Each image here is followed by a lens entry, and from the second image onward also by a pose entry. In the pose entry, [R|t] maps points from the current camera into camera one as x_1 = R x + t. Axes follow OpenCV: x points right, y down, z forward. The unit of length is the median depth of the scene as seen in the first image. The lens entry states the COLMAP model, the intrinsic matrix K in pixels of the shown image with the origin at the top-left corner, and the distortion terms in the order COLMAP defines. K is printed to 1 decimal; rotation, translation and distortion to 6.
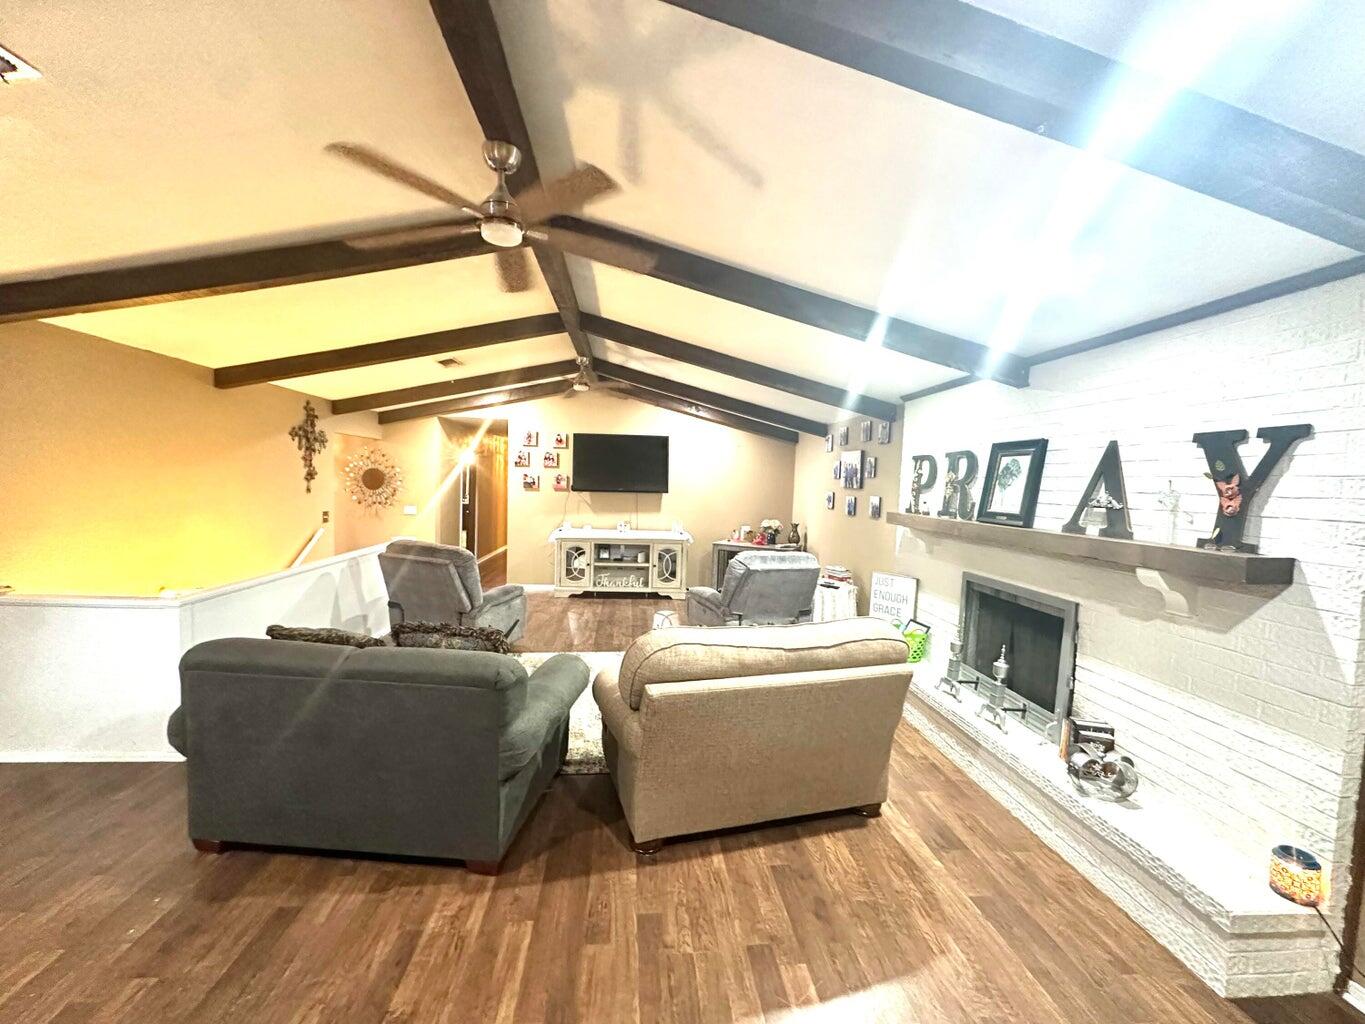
lens RADIAL K [[546.6, 0, 684.1], [0, 546.6, 514.1], [0, 0, 1]] dist [-0.002900, 0.000485]
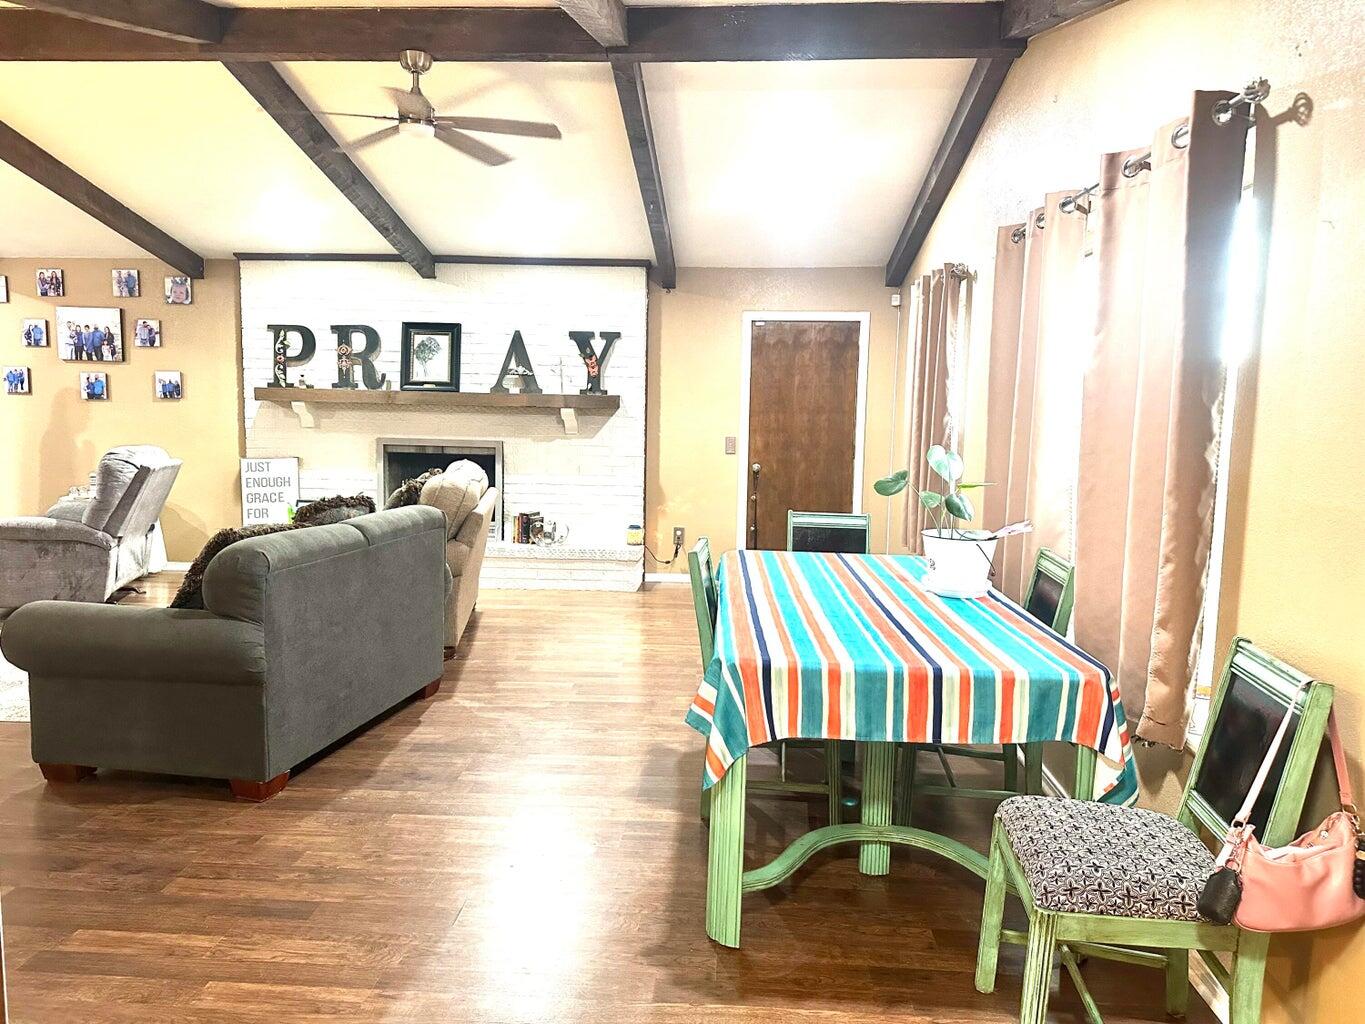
lens RADIAL K [[959.7, 0, 708.0], [0, 959.7, 510.3], [0, 0, 1]] dist [0.043384, -0.057724]
pose [[0.131140, -0.146386, 0.980497, -1.507071], [0.045698, 0.988879, 0.141525, 0.005826], [-0.990310, 0.026247, 0.136372, 0.085401]]
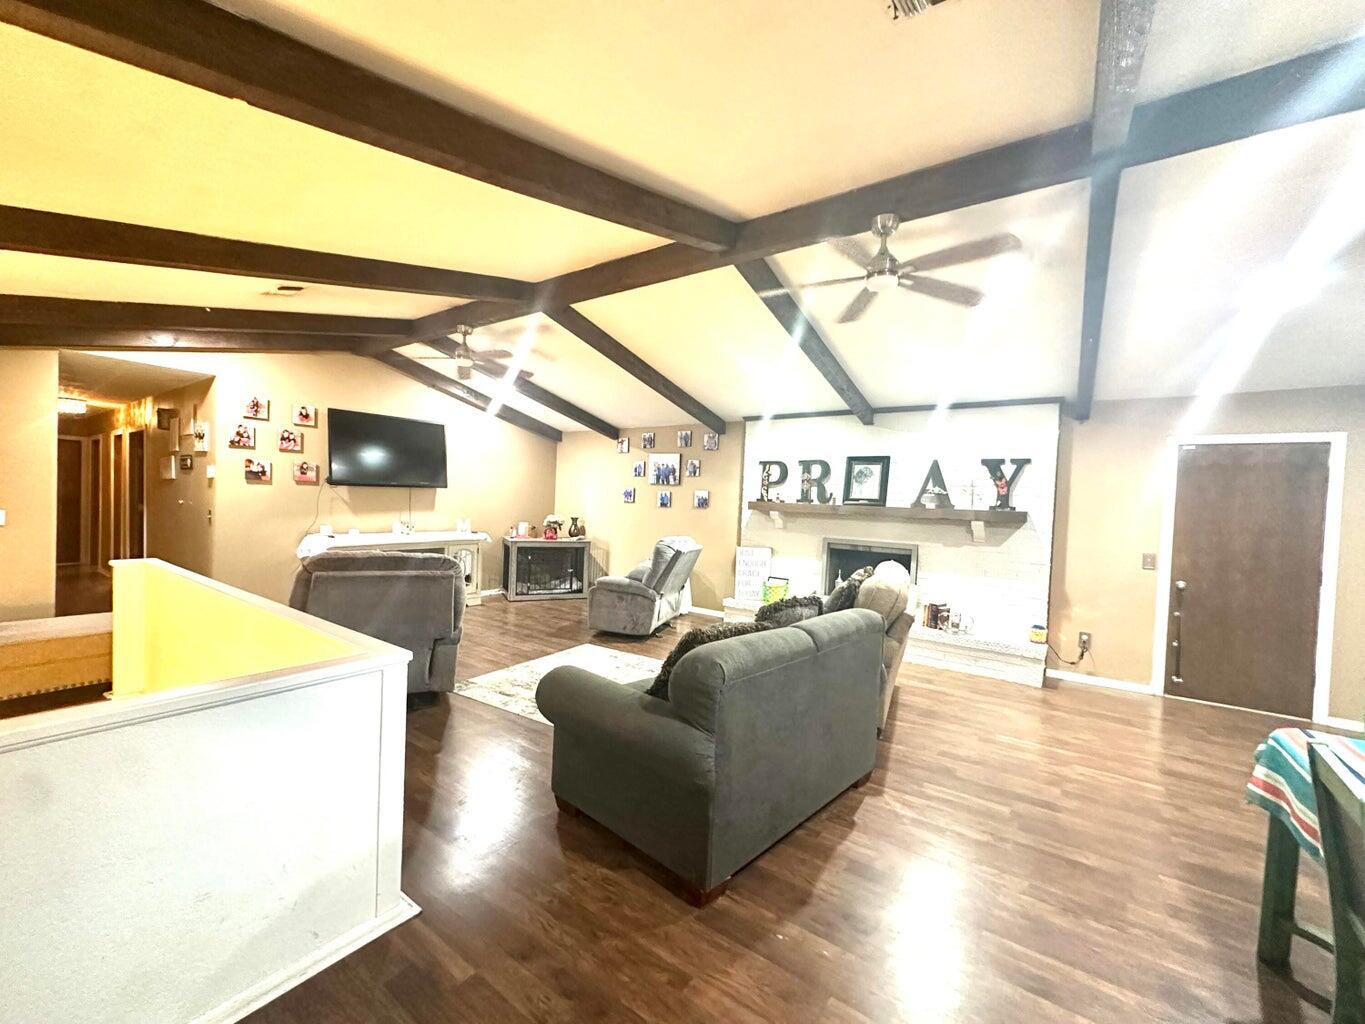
lens RADIAL K [[546.6, 0, 681.8], [0, 546.6, 514.8], [0, 0, 1]] dist [-0.002900, 0.000485]
pose [[0.649231, -0.032818, 0.759883, -1.058795], [0.030617, 0.999387, 0.017003, 0.001691], [-0.759975, 0.012227, 0.649837, 0.329981]]
